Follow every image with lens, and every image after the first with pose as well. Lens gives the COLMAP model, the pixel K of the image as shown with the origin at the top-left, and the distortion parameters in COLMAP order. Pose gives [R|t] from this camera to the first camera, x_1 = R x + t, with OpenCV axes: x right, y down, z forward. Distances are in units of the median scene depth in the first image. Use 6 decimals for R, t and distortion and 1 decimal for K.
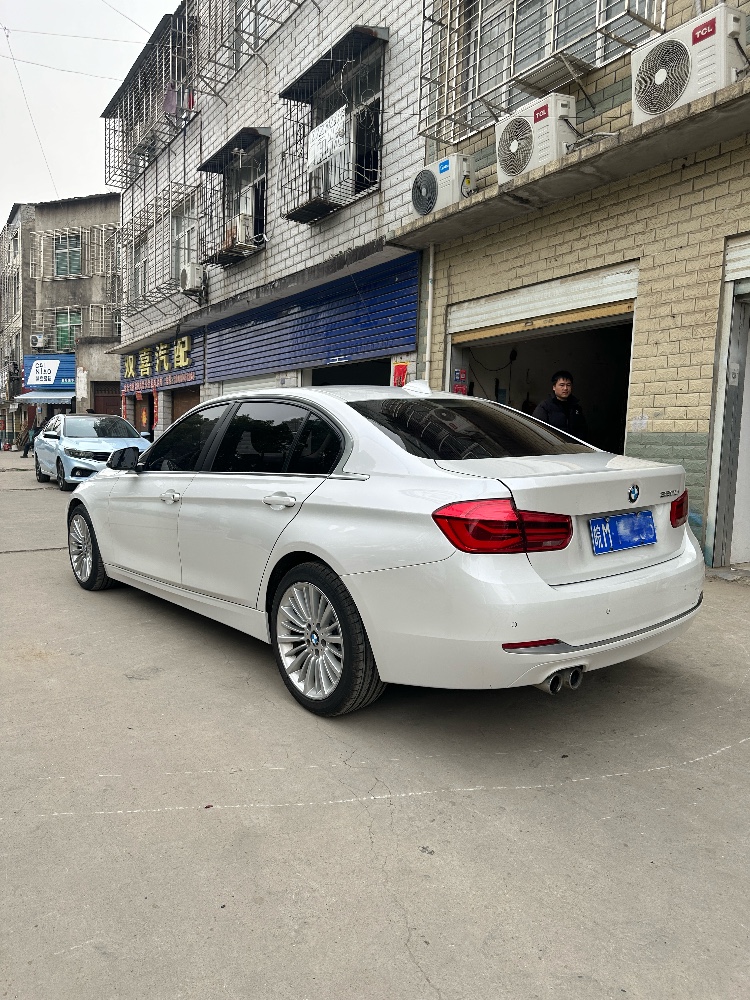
lens RADIAL K [[702.0, 0, 375.0], [0, 702.0, 500.0], [0, 0, 1]] dist [0.074515, -0.122873]
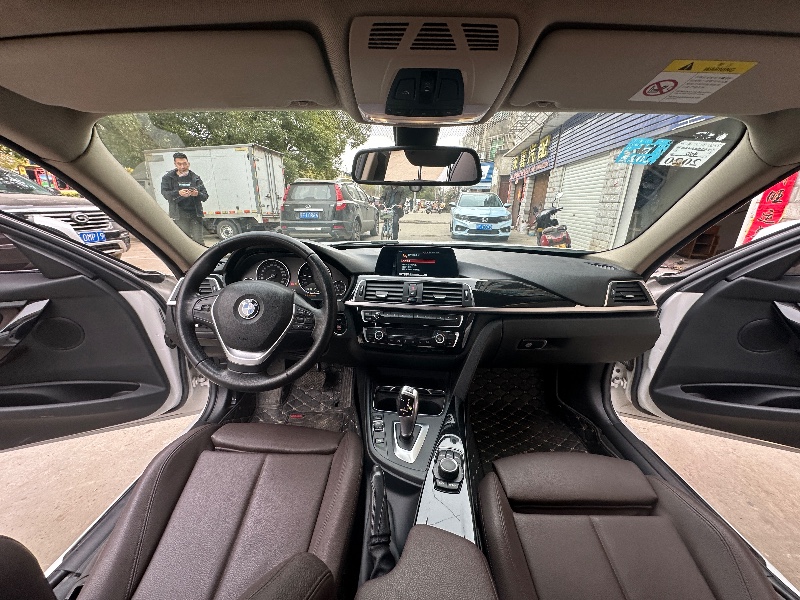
lens RADIAL K [[316.1, 0, 400.0], [0, 316.1, 300.0], [0, 0, 1]] dist [0.001307, 0.000066]
pose [[0.750407, 0.196980, -0.630943, -0.021944], [-0.069337, 0.972754, 0.221227, -0.030941], [0.657330, -0.122262, 0.743619, 0.351501]]
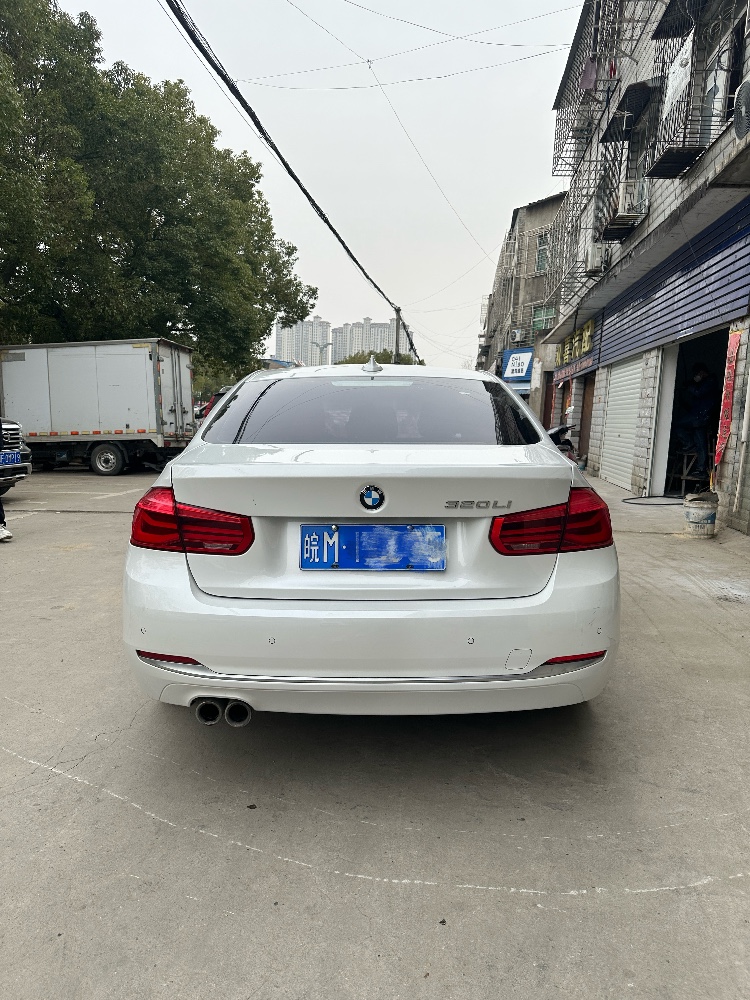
lens RADIAL K [[702.0, 0, 375.0], [0, 702.0, 500.0], [0, 0, 1]] dist [0.074515, -0.122873]
pose [[0.758003, 0.078674, -0.647489, 0.198316], [-0.068519, 0.996811, 0.040904, -0.008552], [0.648643, 0.013360, 0.760976, 0.103613]]
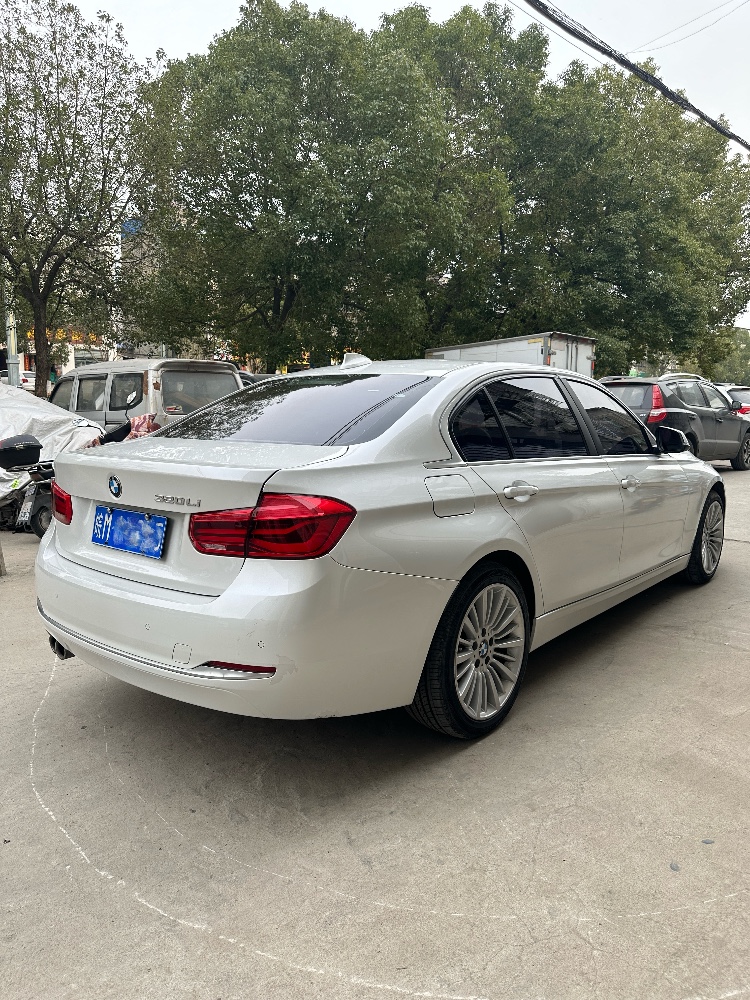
lens RADIAL K [[702.0, 0, 375.0], [0, 702.0, 500.0], [0, 0, 1]] dist [0.074515, -0.122873]
pose [[0.144701, 0.129233, -0.981000, 0.293519], [-0.099203, 0.988334, 0.115566, -0.028724], [0.984490, 0.080596, 0.155833, 0.276605]]
